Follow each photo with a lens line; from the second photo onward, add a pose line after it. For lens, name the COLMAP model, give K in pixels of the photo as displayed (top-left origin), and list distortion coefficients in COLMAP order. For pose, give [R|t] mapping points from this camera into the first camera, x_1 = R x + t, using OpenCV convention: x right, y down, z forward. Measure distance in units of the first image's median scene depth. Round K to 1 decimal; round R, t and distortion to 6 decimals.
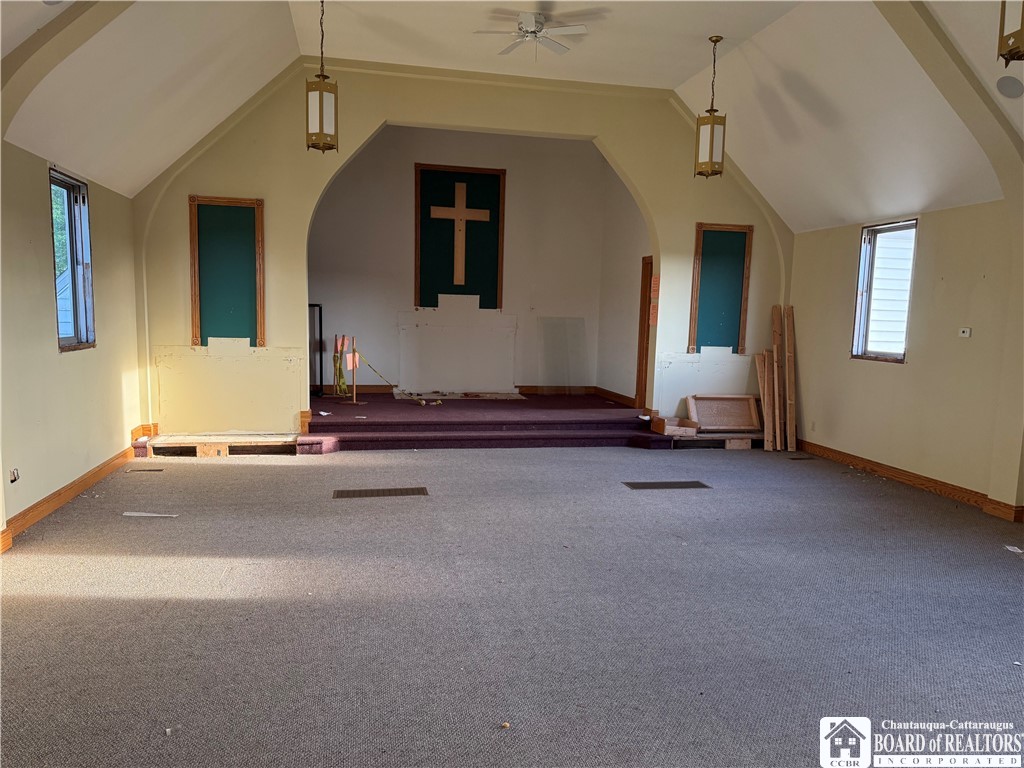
lens RADIAL K [[724.9, 0, 513.8], [0, 724.9, 391.1], [0, 0, 1]] dist [0.029284, -0.039380]
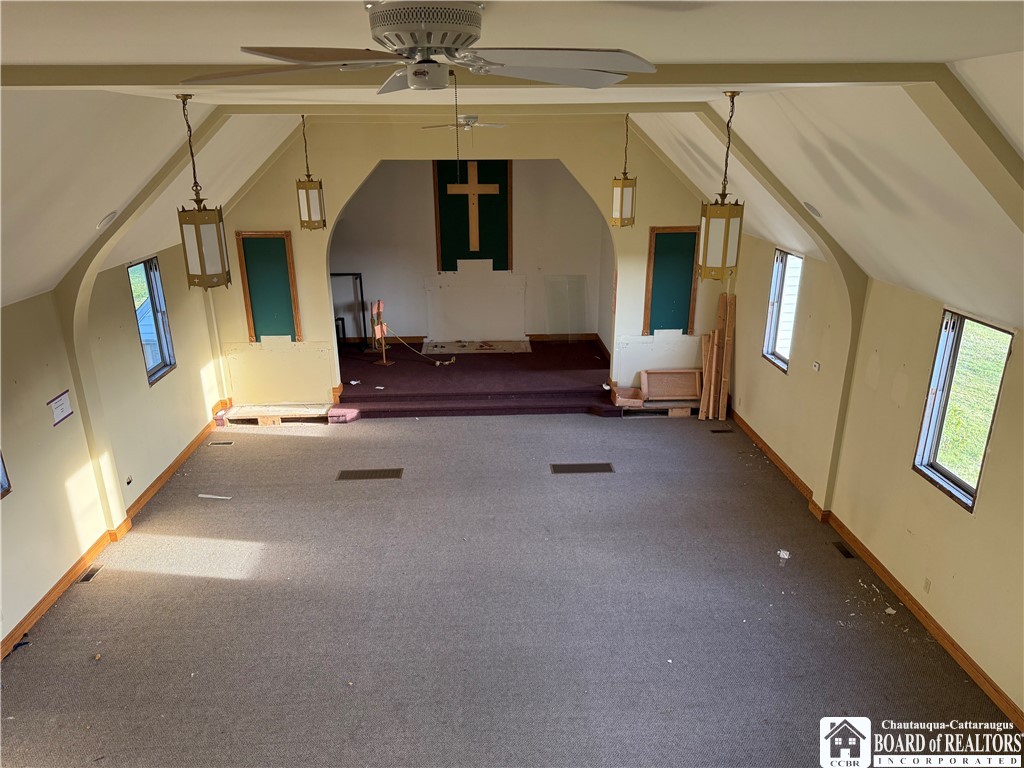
lens RADIAL K [[724.9, 0, 518.0], [0, 724.9, 388.2], [0, 0, 1]] dist [0.029284, -0.039380]
pose [[0.987399, 0.022056, -0.156703, 0.235544], [0.013239, 0.975255, 0.220688, -0.243906], [0.157693, -0.219982, 0.962674, -0.212470]]
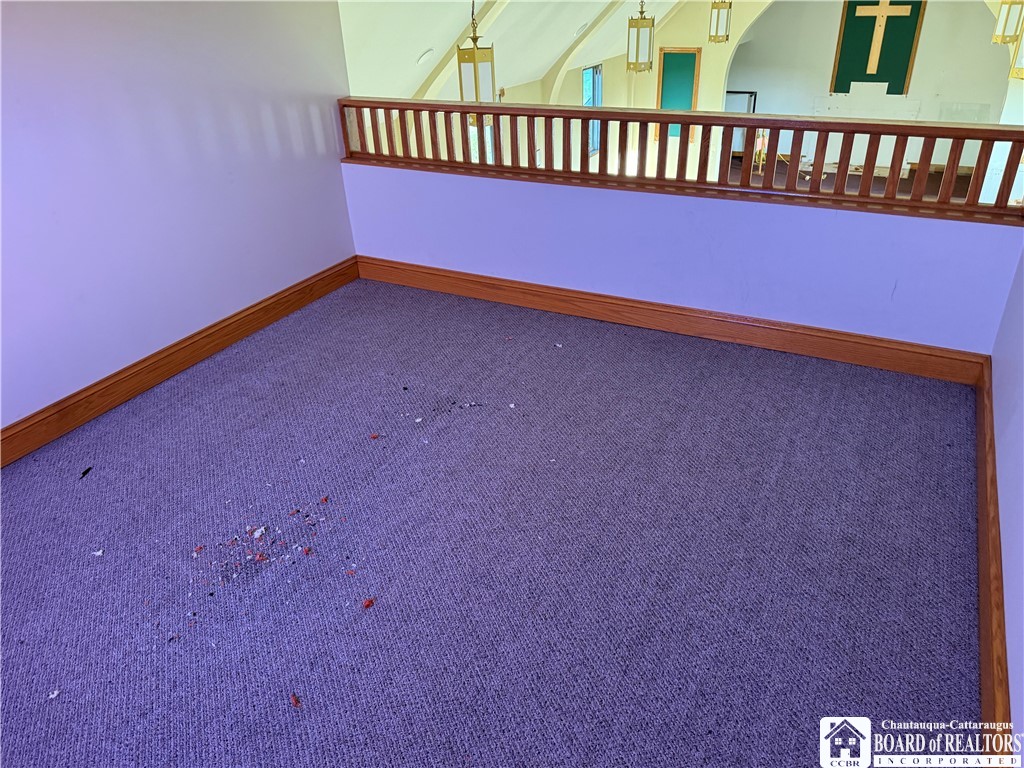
lens RADIAL K [[724.9, 0, 508.1], [0, 724.9, 379.6], [0, 0, 1]] dist [0.029284, -0.039380]
pose [[0.759830, 0.266879, -0.592819, 0.424743], [-0.008740, 0.915969, 0.401154, -0.210116], [0.650063, -0.299627, 0.698313, -0.542024]]
